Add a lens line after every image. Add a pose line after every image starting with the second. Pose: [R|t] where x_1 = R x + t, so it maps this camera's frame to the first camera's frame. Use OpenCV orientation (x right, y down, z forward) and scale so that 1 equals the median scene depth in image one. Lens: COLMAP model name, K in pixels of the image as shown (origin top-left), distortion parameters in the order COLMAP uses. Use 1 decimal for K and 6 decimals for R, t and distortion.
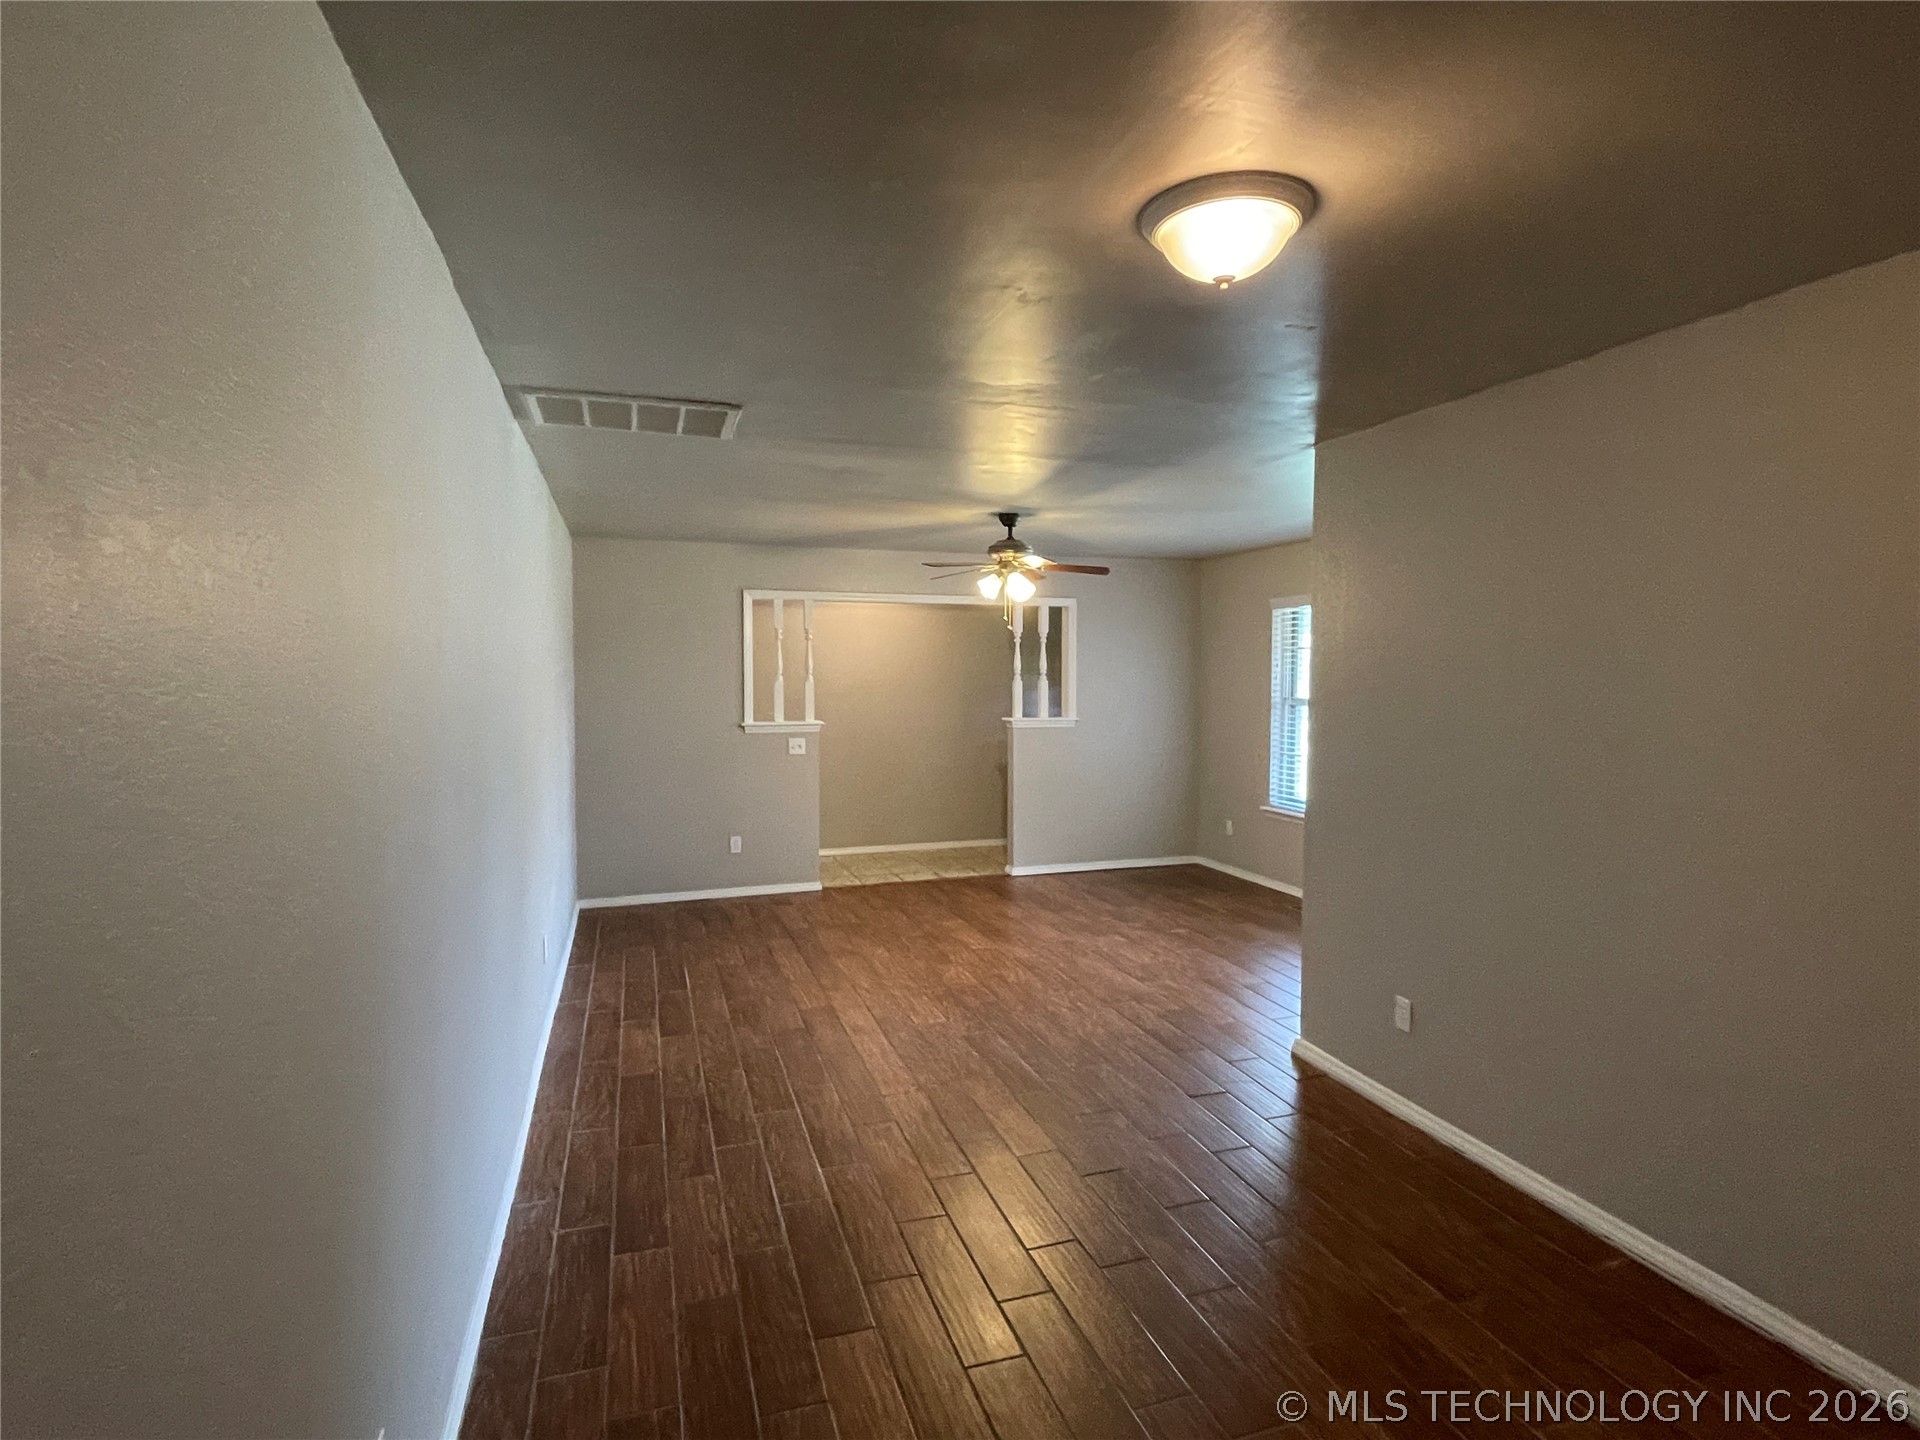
lens RADIAL K [[984.9, 0, 960.0], [0, 984.9, 720.0], [0, 0, 1]] dist [-0.000797, -0.000046]
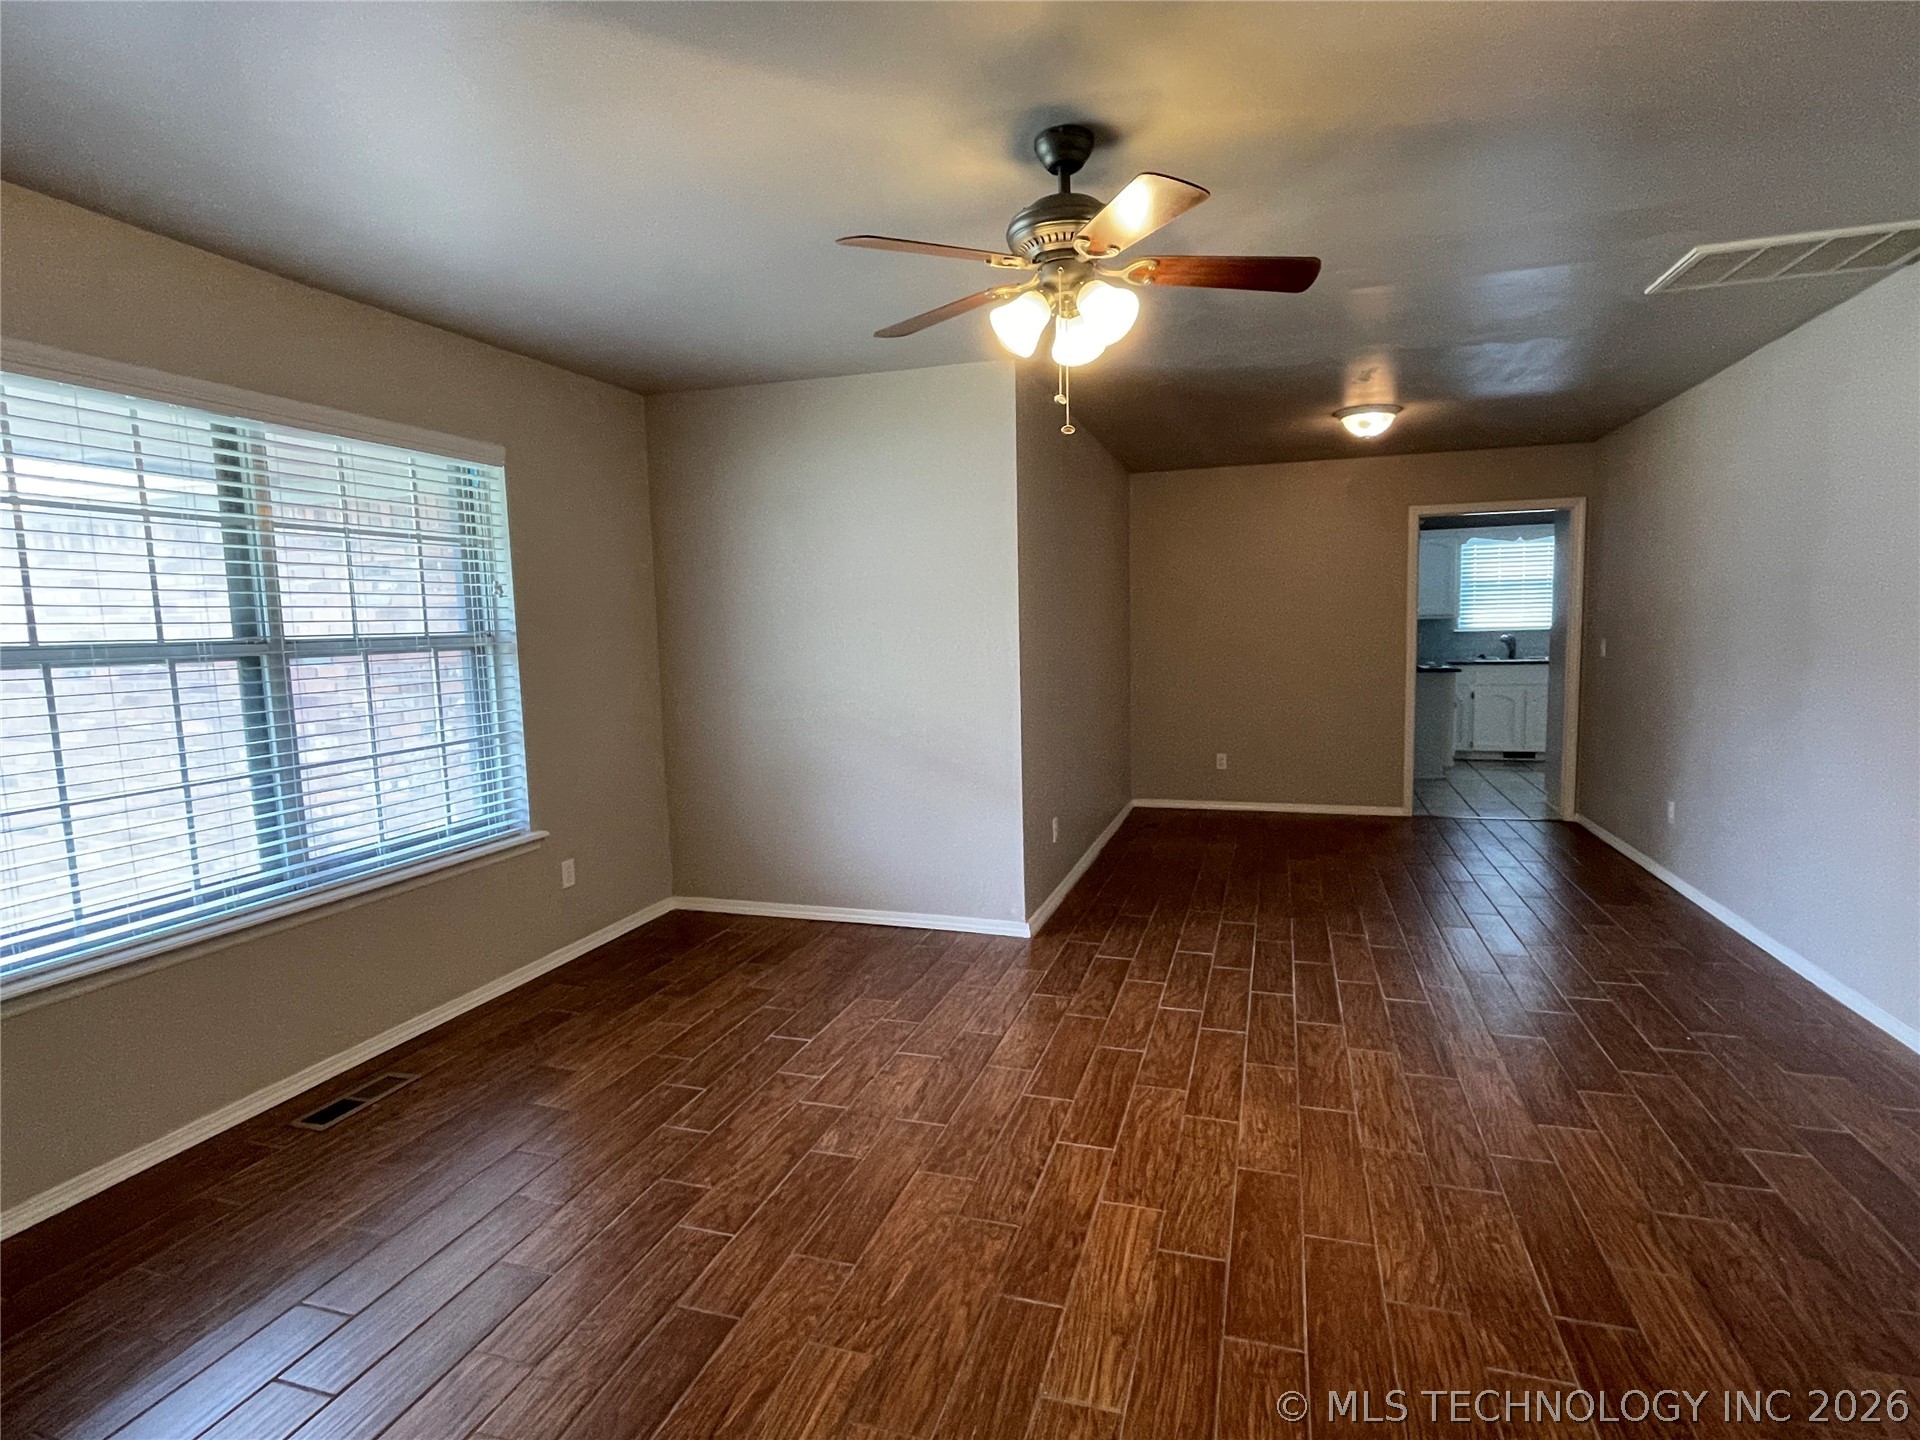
lens RADIAL K [[984.9, 0, 960.0], [0, 984.9, 720.0], [0, 0, 1]] dist [-0.000797, -0.000046]
pose [[-0.809239, -0.044064, 0.585825, -0.173249], [0.047078, 0.989112, 0.139430, -0.039418], [-0.585590, 0.140412, -0.798354, 1.516274]]
